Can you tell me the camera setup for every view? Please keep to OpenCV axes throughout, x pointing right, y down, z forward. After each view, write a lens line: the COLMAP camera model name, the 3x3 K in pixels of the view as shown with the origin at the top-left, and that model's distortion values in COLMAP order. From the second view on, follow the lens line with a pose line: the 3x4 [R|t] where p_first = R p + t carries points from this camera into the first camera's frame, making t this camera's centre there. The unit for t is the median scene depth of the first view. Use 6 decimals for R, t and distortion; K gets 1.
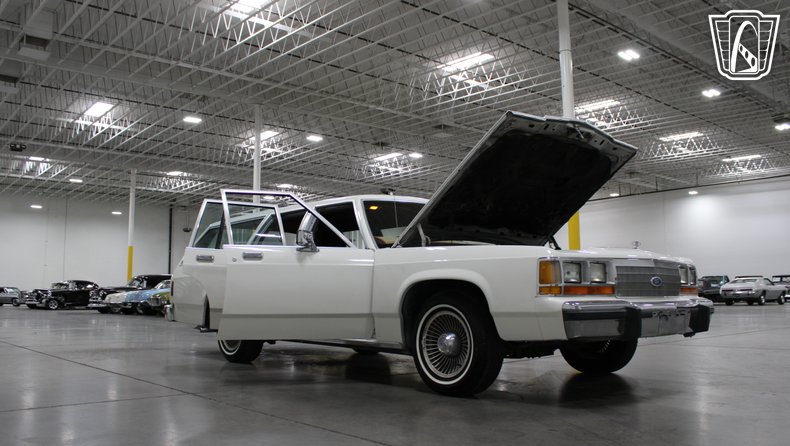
lens RADIAL K [[667.4, 0, 395.0], [0, 667.4, 223.0], [0, 0, 1]] dist [-0.176505, 0.151757]
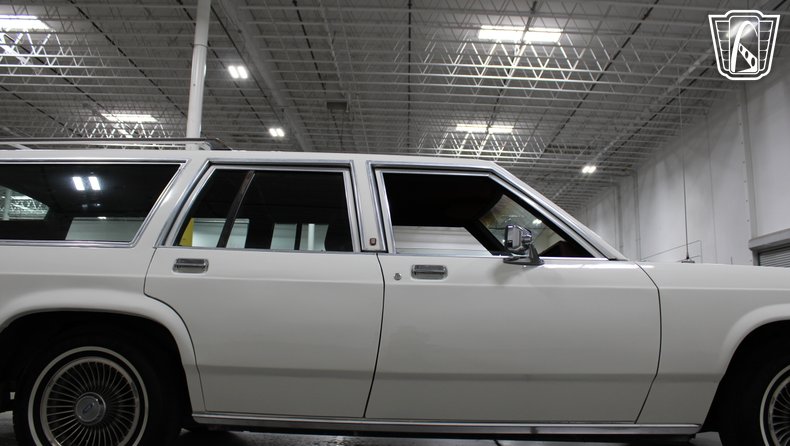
lens RADIAL K [[662.7, 0, 398.1], [0, 662.7, 225.1], [0, 0, 1]] dist [-0.157201, 0.133676]
pose [[0.663119, 0.137623, 0.735753, -0.093969], [-0.104874, 0.990339, -0.090723, 0.013043], [-0.741130, -0.017001, 0.671146, 0.125801]]
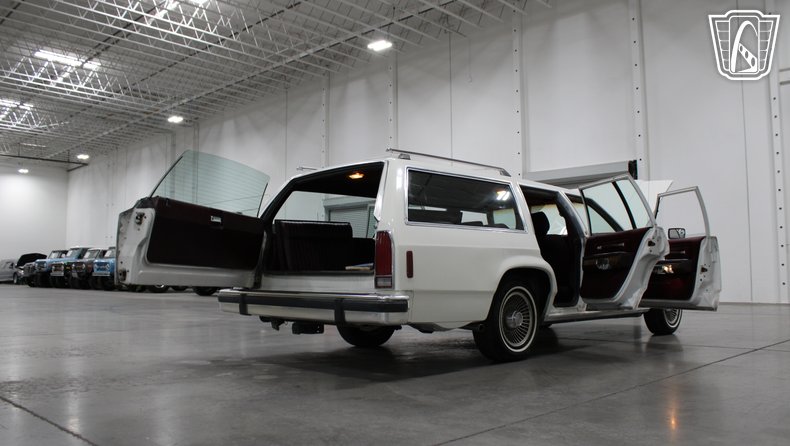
lens RADIAL K [[662.7, 0, 398.1], [0, 662.7, 225.1], [0, 0, 1]] dist [-0.157201, 0.133676]
pose [[-0.070797, 0.080521, 0.994235, -0.223046], [-0.109045, 0.990138, -0.087954, 0.028695], [-0.991512, -0.114643, -0.061319, 0.259280]]
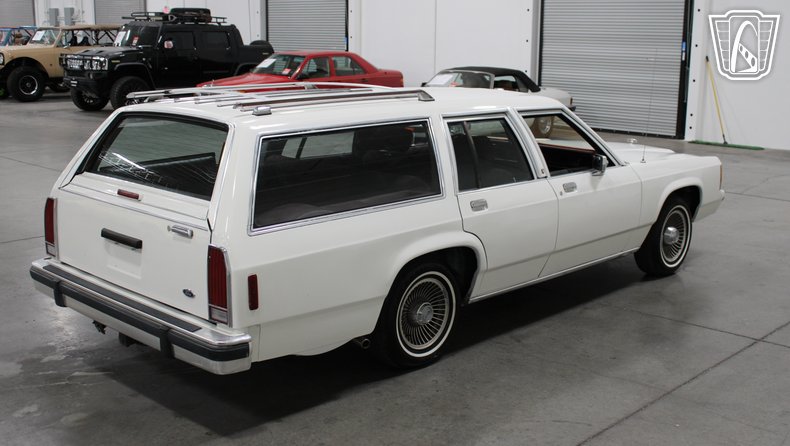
lens RADIAL K [[908.4, 0, 395.0], [0, 908.4, 223.0], [0, 0, 1]] dist [-0.075895, 0.063673]
pose [[-0.078703, -0.202960, 0.976019, -0.222325], [-0.118844, 0.973984, 0.192953, -0.016108], [-0.989789, -0.100808, -0.100776, 0.240843]]
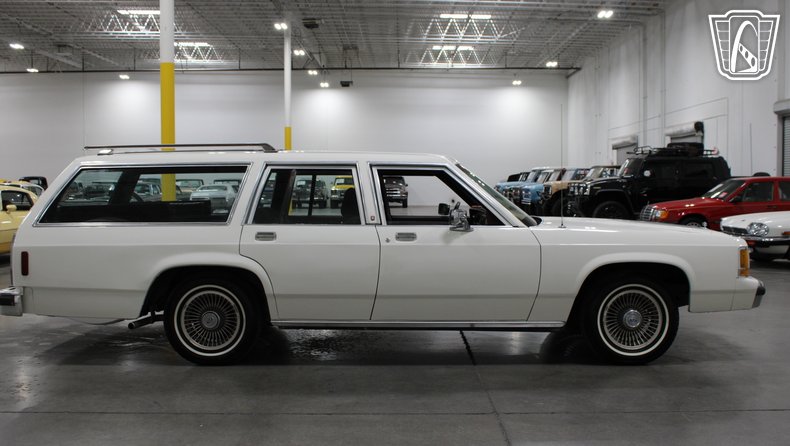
lens RADIAL K [[816.8, 0, 397.2], [0, 816.8, 222.9], [0, 0, 1]] dist [-0.115814, 0.118965]
pose [[0.656303, -0.029646, 0.753915, -0.168443], [-0.085128, 0.989938, 0.113034, -0.013598], [-0.749680, -0.138364, 0.647175, 0.062118]]
